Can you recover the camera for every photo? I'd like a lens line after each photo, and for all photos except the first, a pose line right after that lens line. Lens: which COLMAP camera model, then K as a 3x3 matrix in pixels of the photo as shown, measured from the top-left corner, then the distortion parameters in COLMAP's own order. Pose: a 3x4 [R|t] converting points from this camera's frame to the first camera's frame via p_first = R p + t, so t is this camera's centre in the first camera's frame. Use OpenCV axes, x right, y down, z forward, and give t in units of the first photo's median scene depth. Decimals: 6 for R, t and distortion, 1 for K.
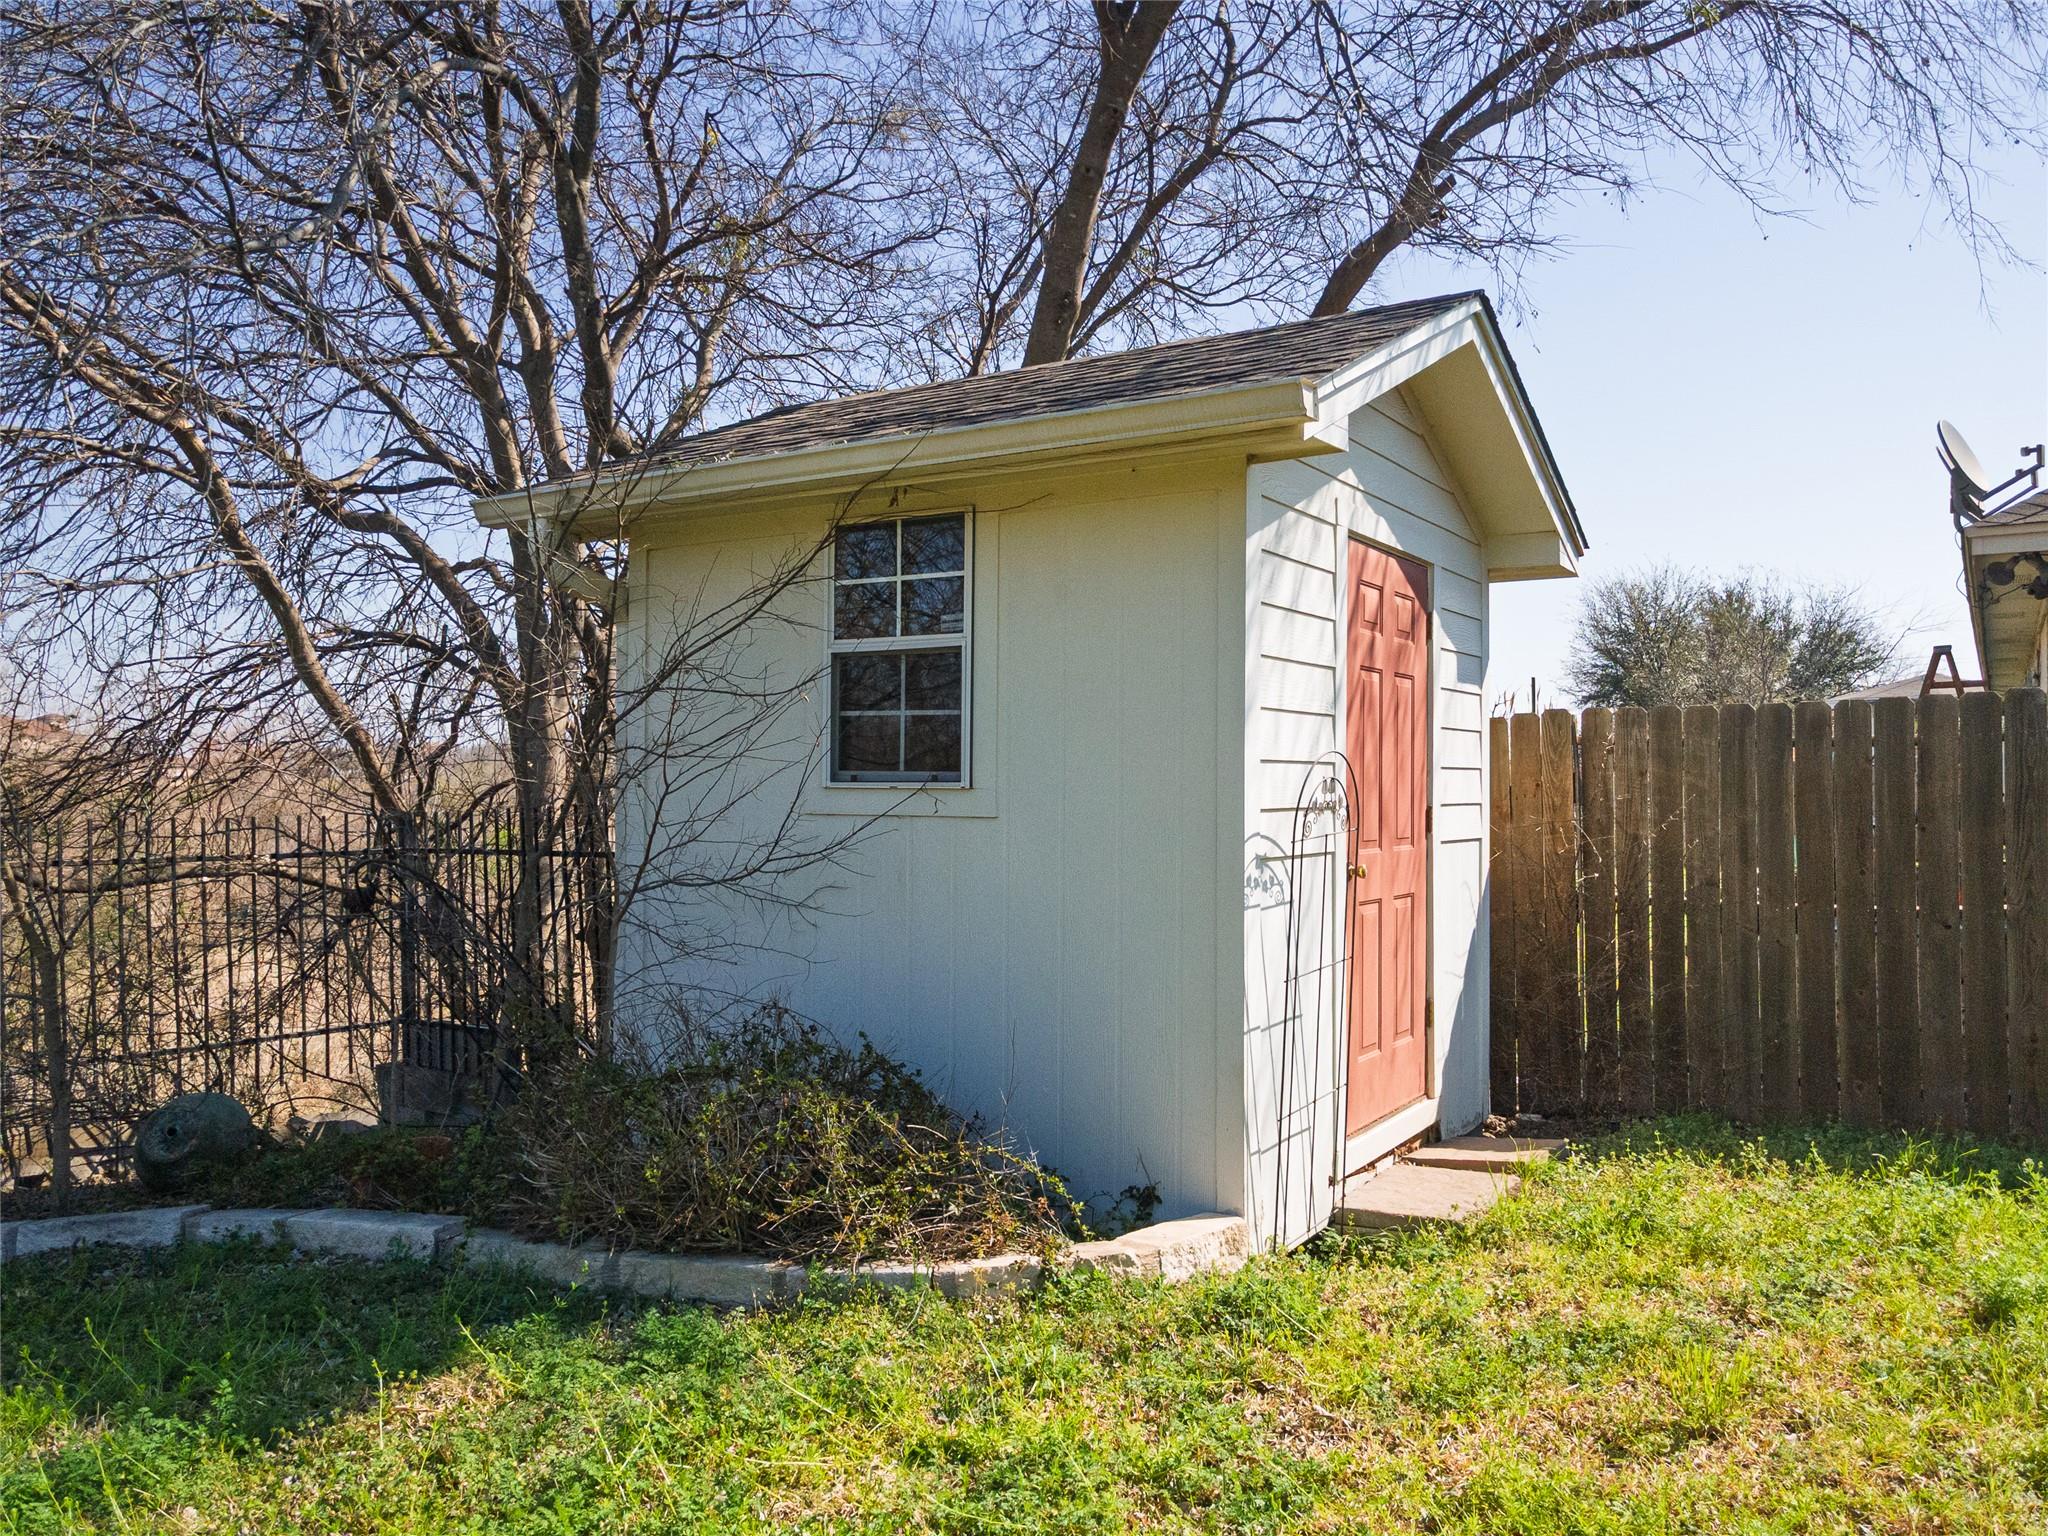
lens RADIAL K [[1524.9, 0, 1026.7], [0, 1524.9, 772.3], [0, 0, 1]] dist [0.012093, 0.043751]
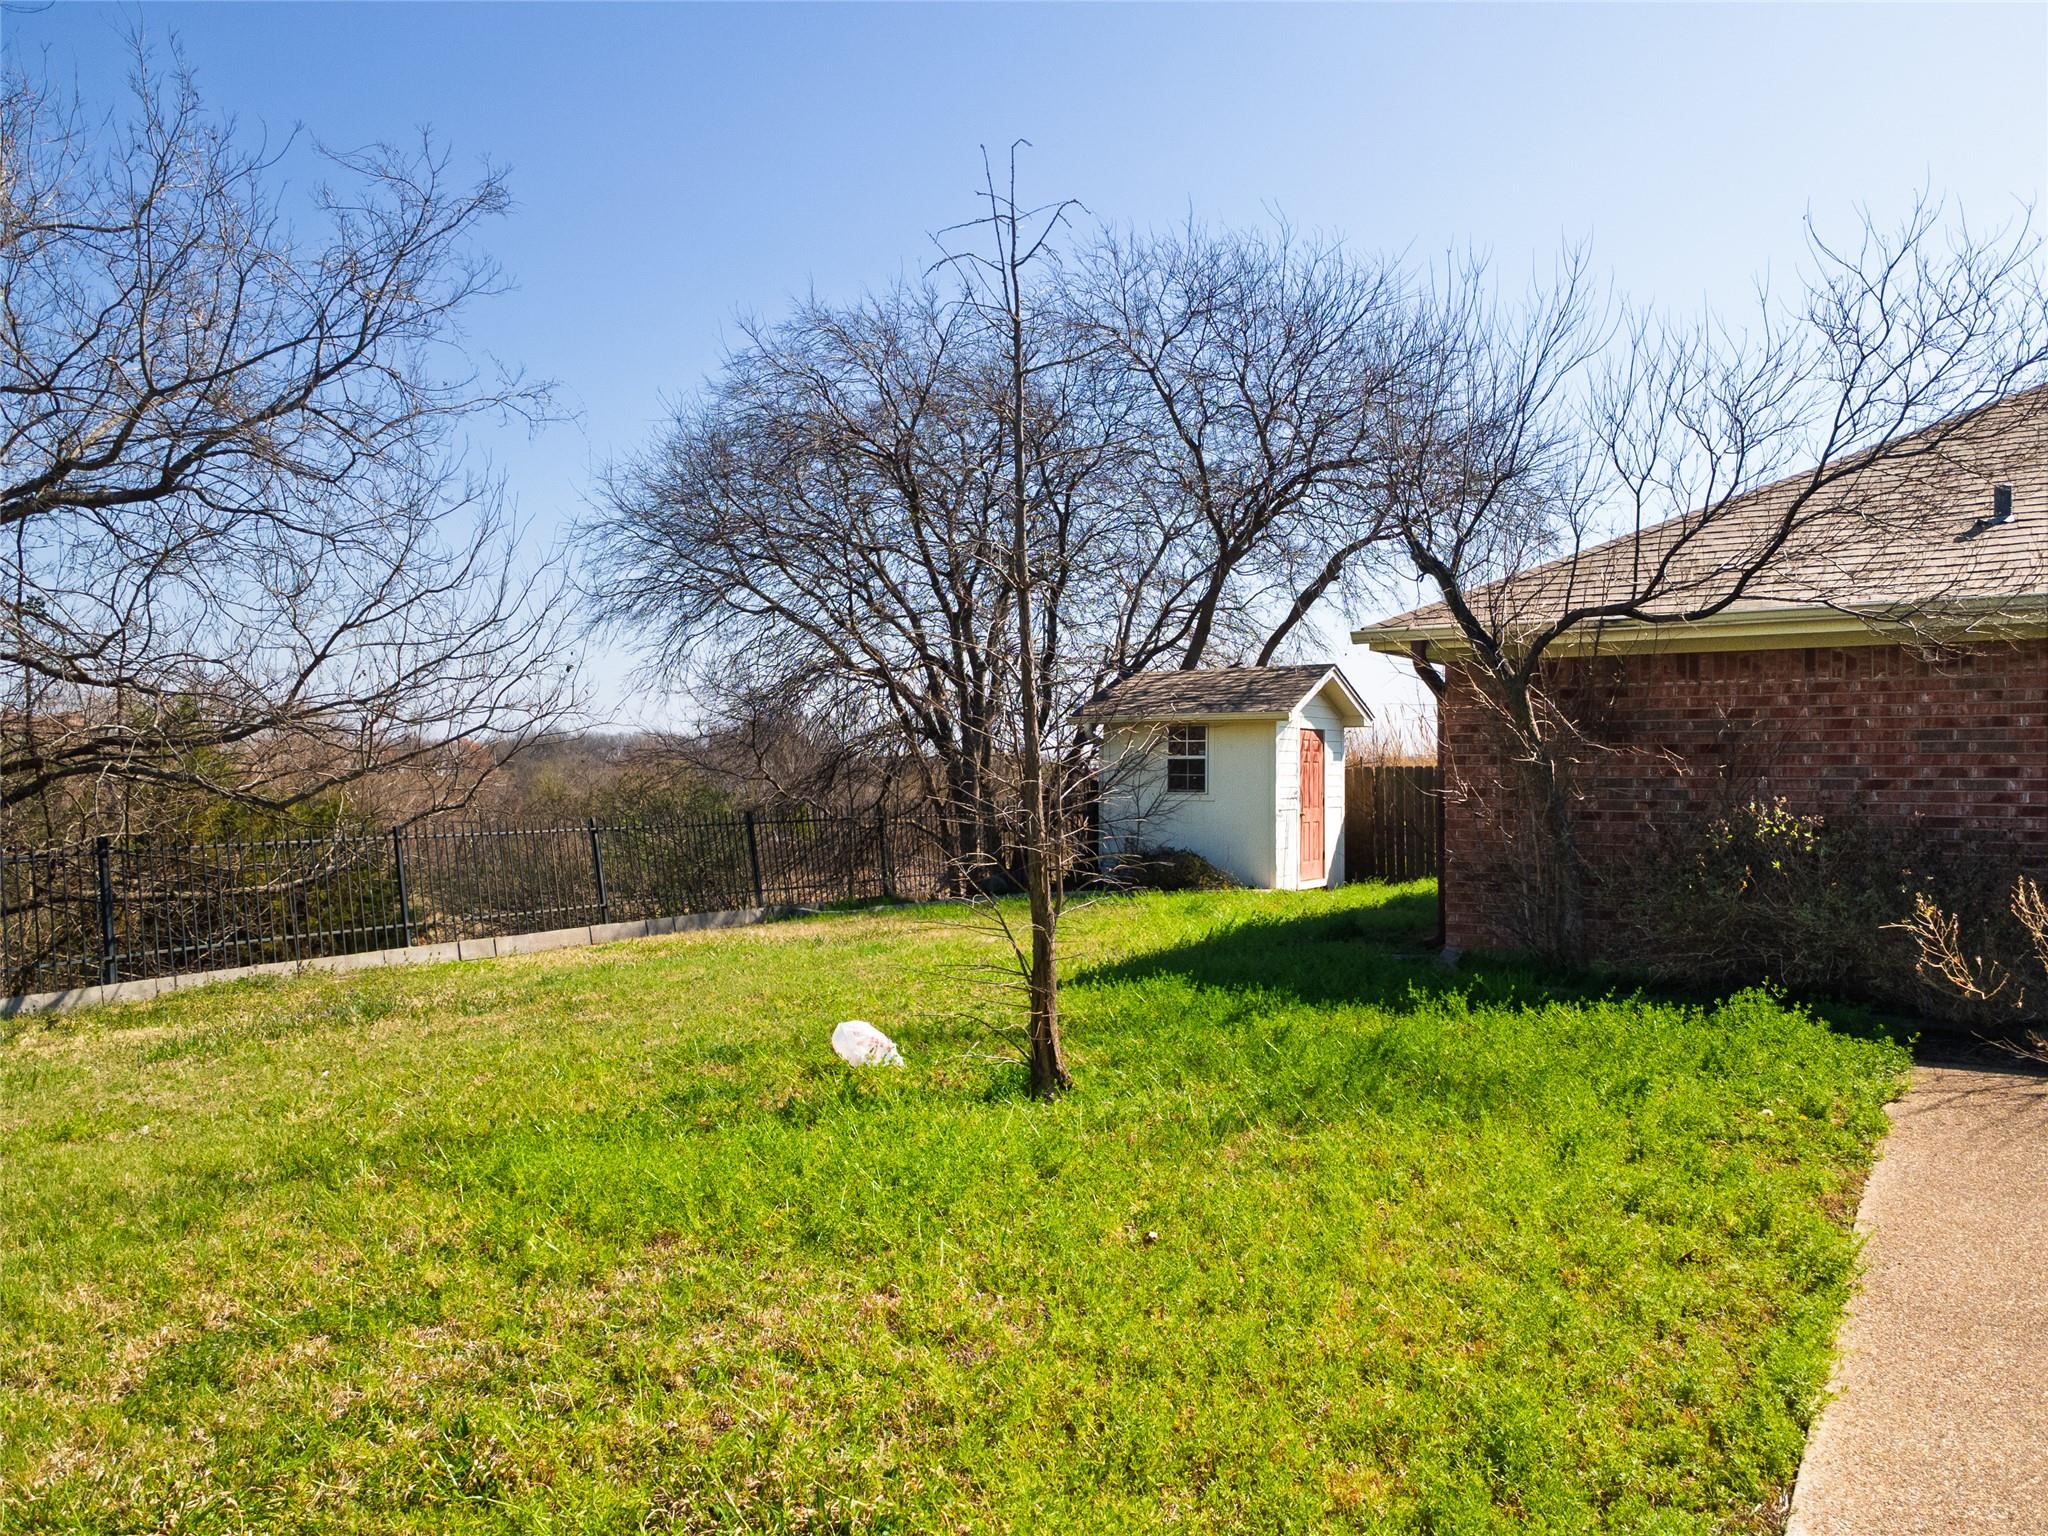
lens RADIAL K [[1524.9, 0, 1022.5], [0, 1524.9, 769.7], [0, 0, 1]] dist [0.012093, 0.043751]
pose [[0.999905, -0.006936, 0.011889, -0.557034], [0.006889, 0.999968, 0.004018, -0.071039], [-0.011917, -0.003936, 0.999921, -2.947360]]
